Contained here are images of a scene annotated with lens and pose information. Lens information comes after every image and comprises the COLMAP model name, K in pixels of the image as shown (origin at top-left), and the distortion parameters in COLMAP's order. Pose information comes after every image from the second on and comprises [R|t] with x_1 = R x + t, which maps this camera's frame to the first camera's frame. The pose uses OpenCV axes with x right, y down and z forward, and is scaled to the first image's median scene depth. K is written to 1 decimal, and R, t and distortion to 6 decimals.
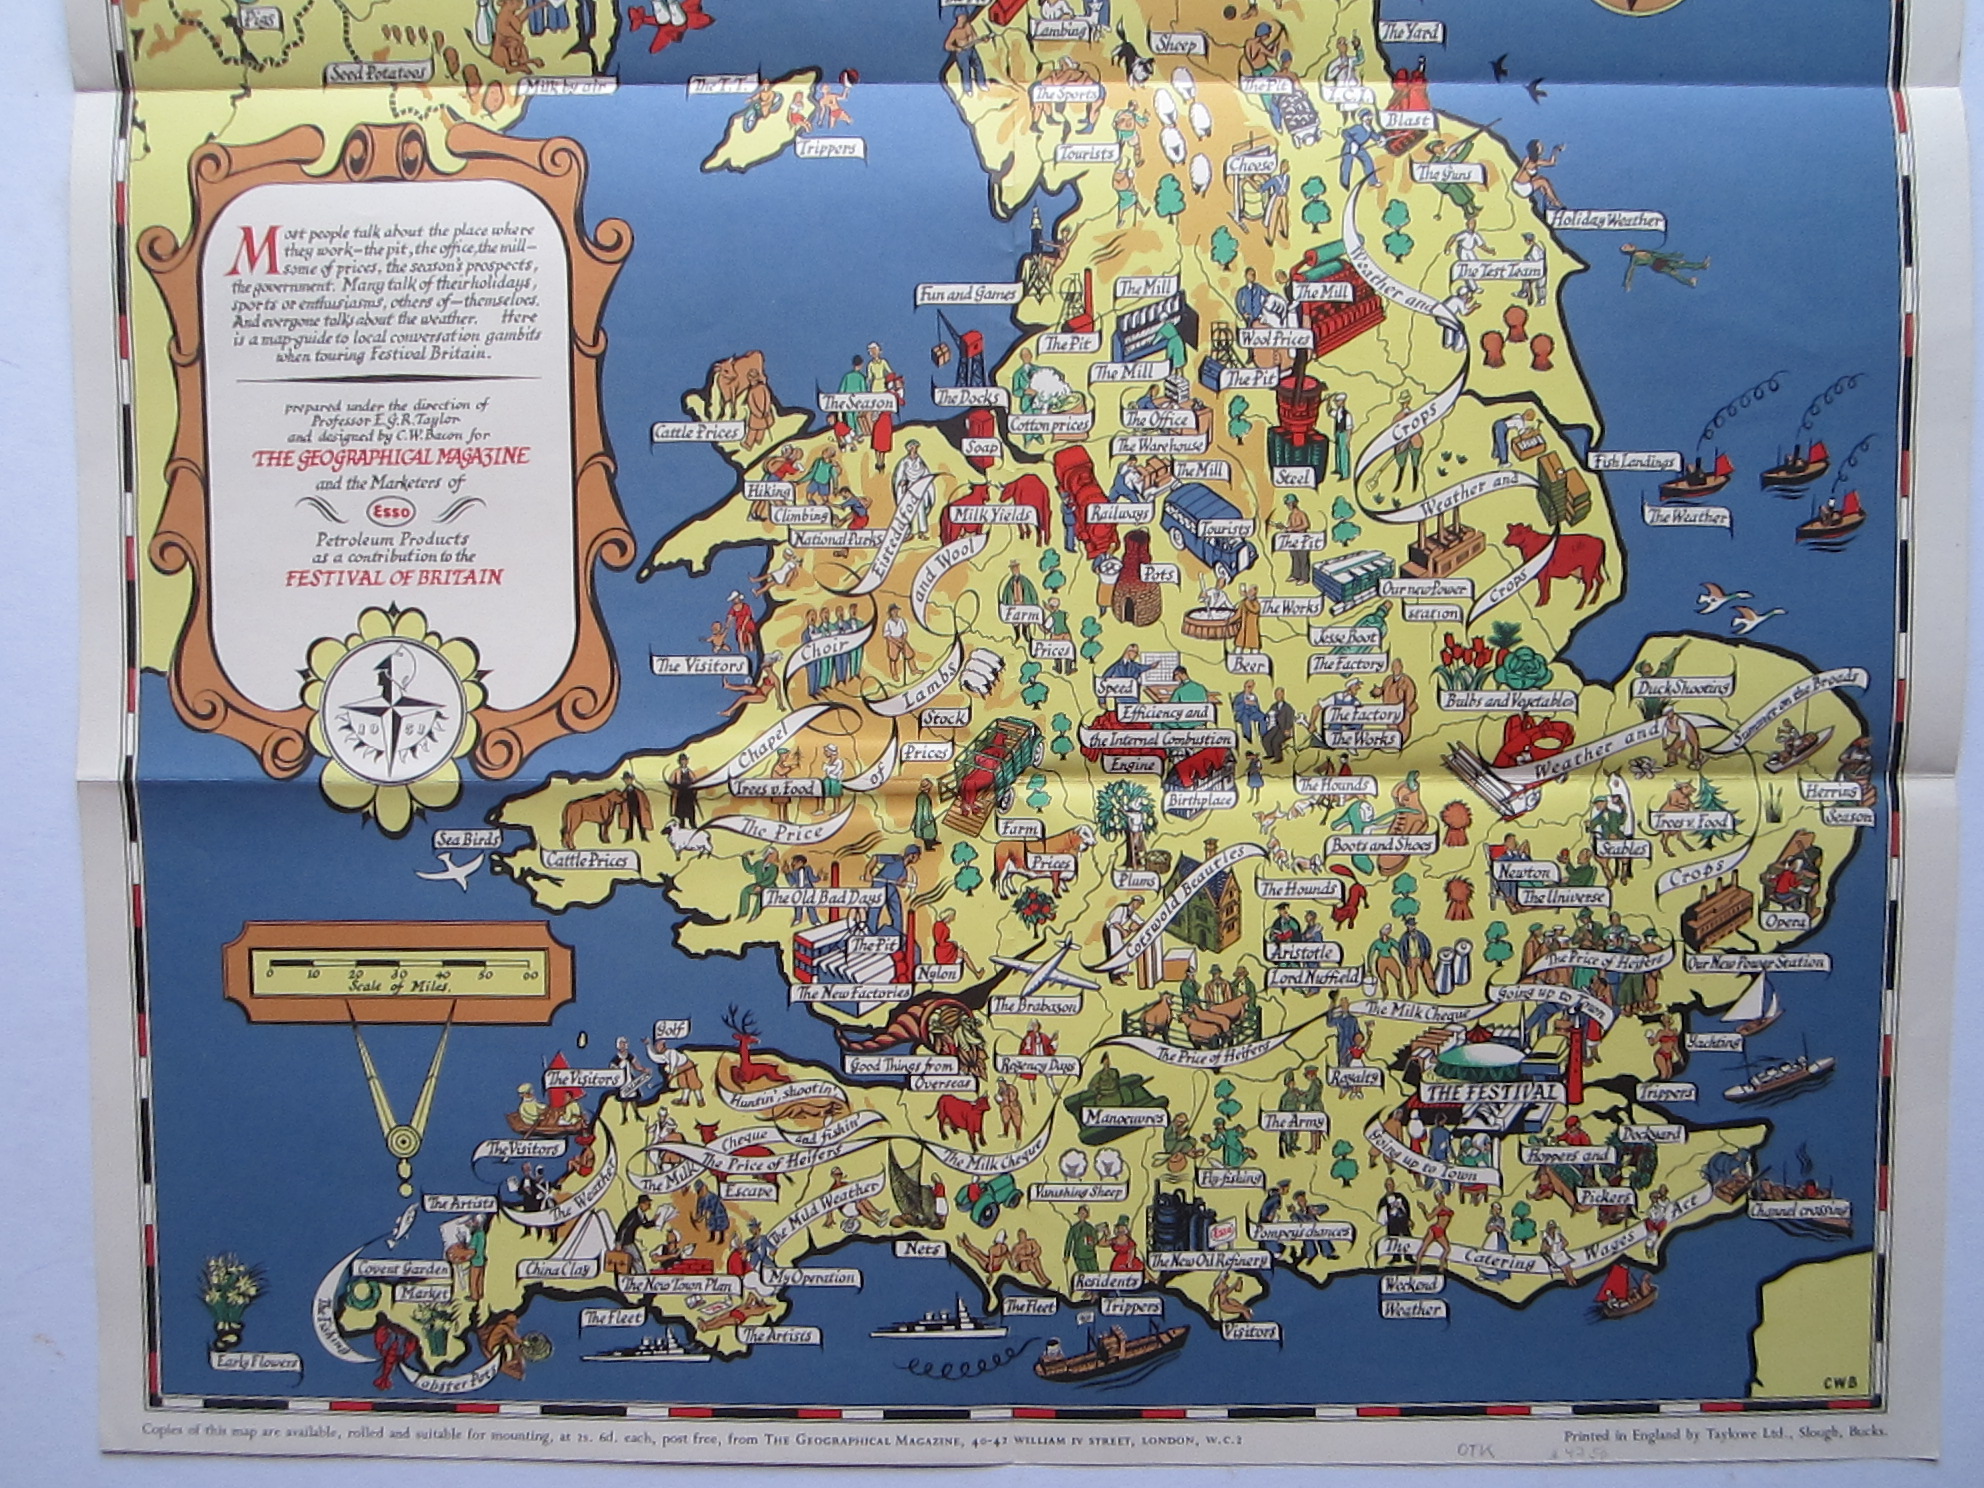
lens RADIAL K [[1639.3, 0, 992.0], [0, 1639.3, 744.0], [0, 0, 1]] dist [-0.042184, -0.003531]
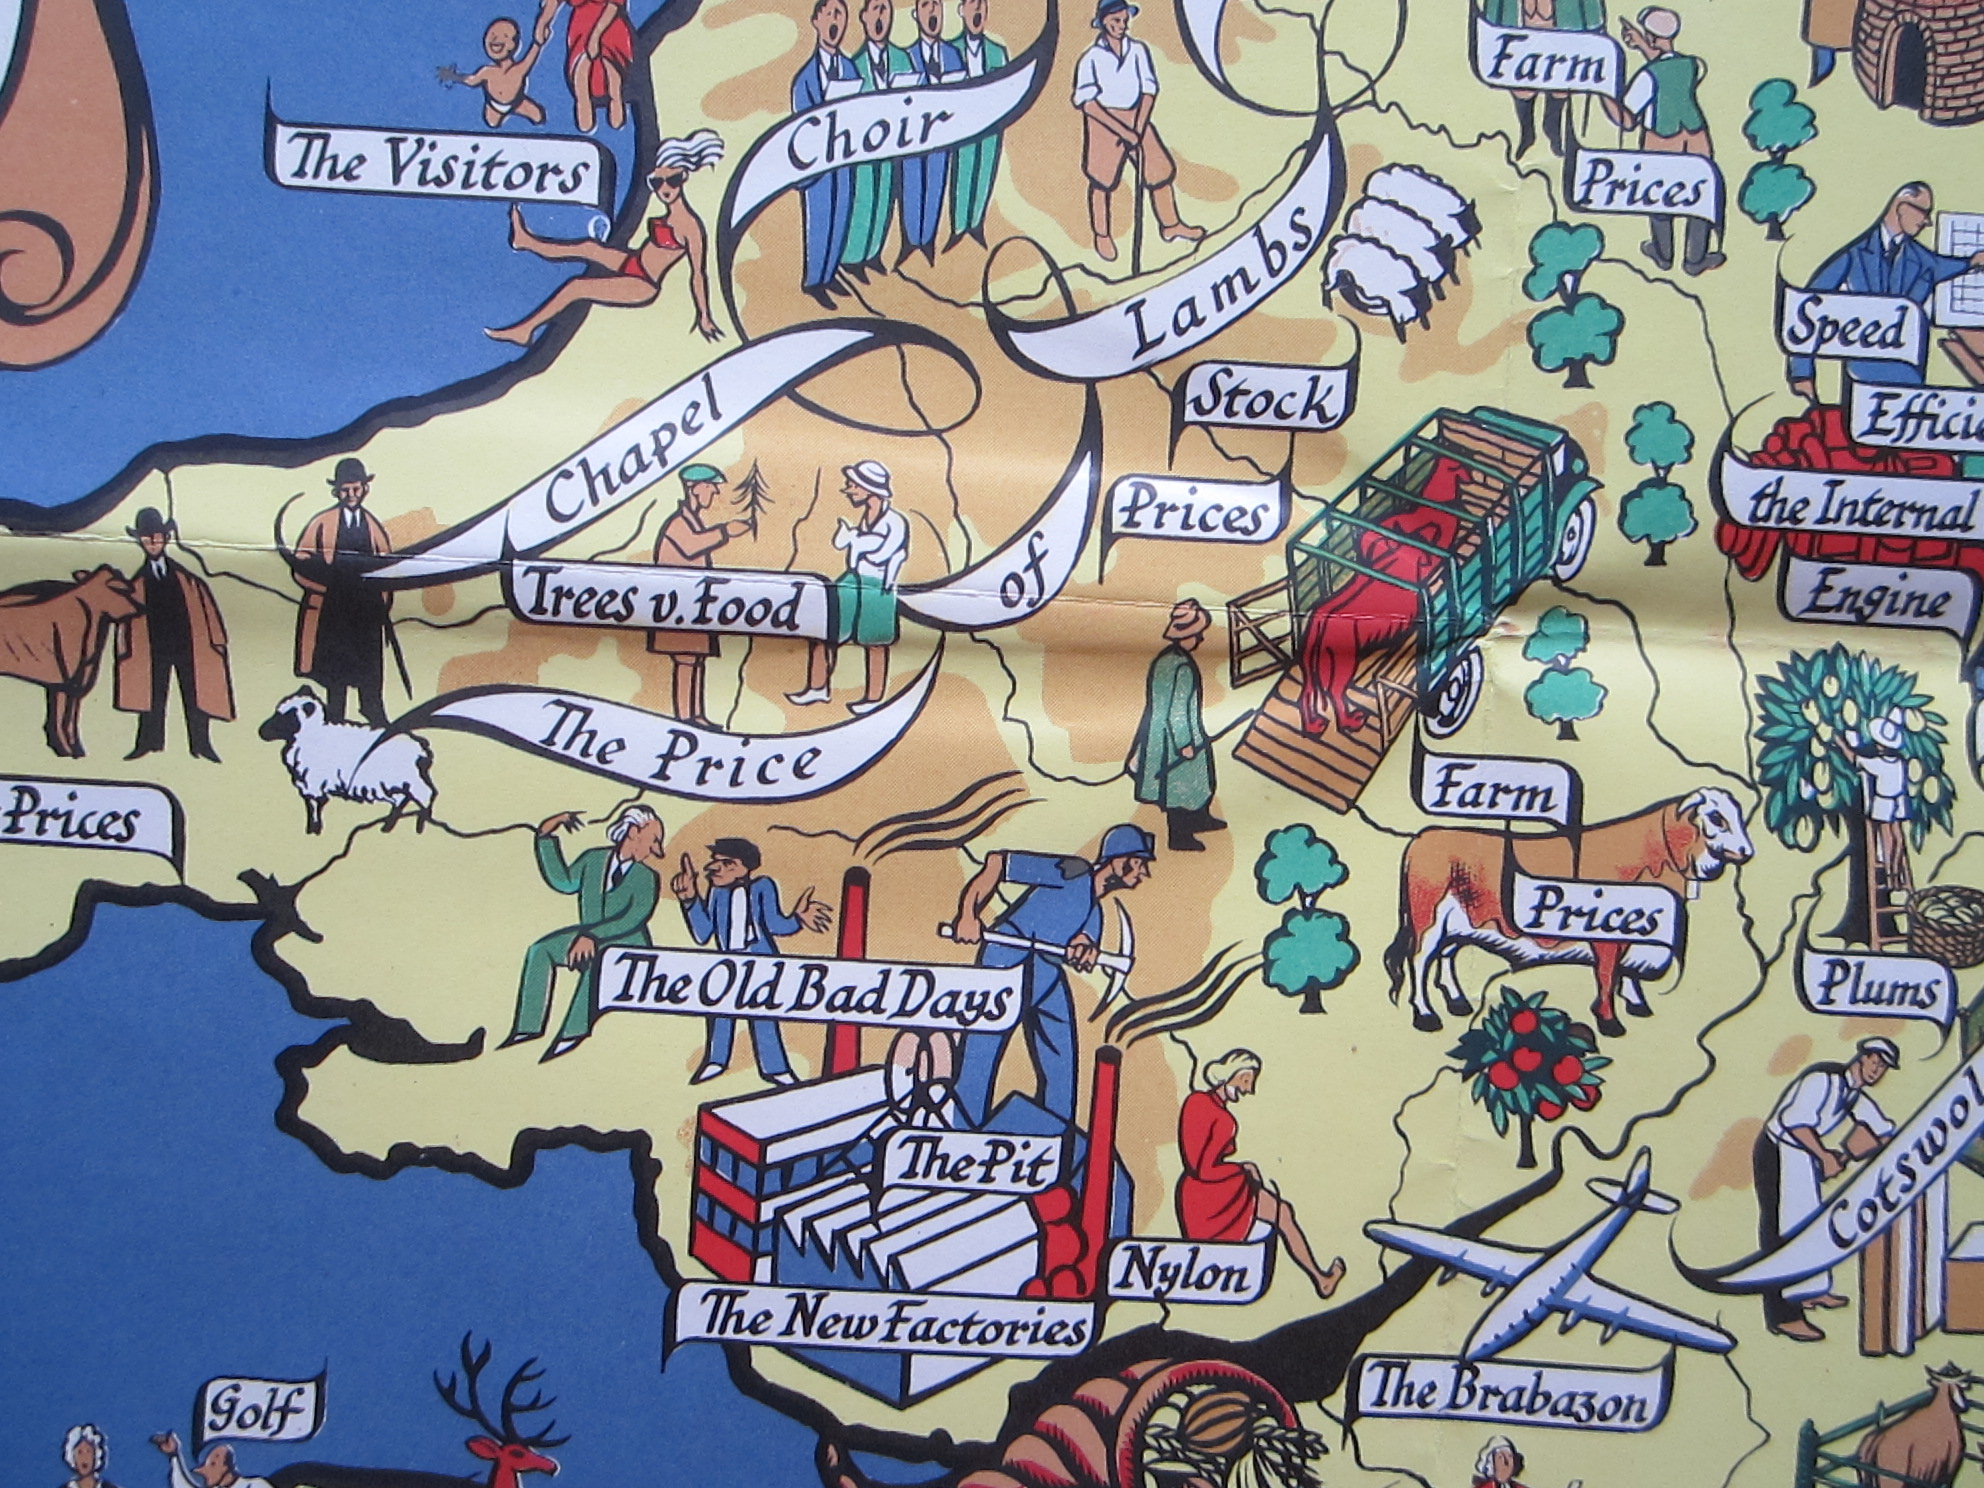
lens RADIAL K [[1639.3, 0, 992.0], [0, 1639.3, 744.0], [0, 0, 1]] dist [-0.042184, -0.003531]
pose [[0.997910, 0.058516, 0.027415, -0.081450], [-0.057510, 0.997690, -0.036148, 0.059236], [-0.029466, 0.034496, 0.998970, 0.710750]]
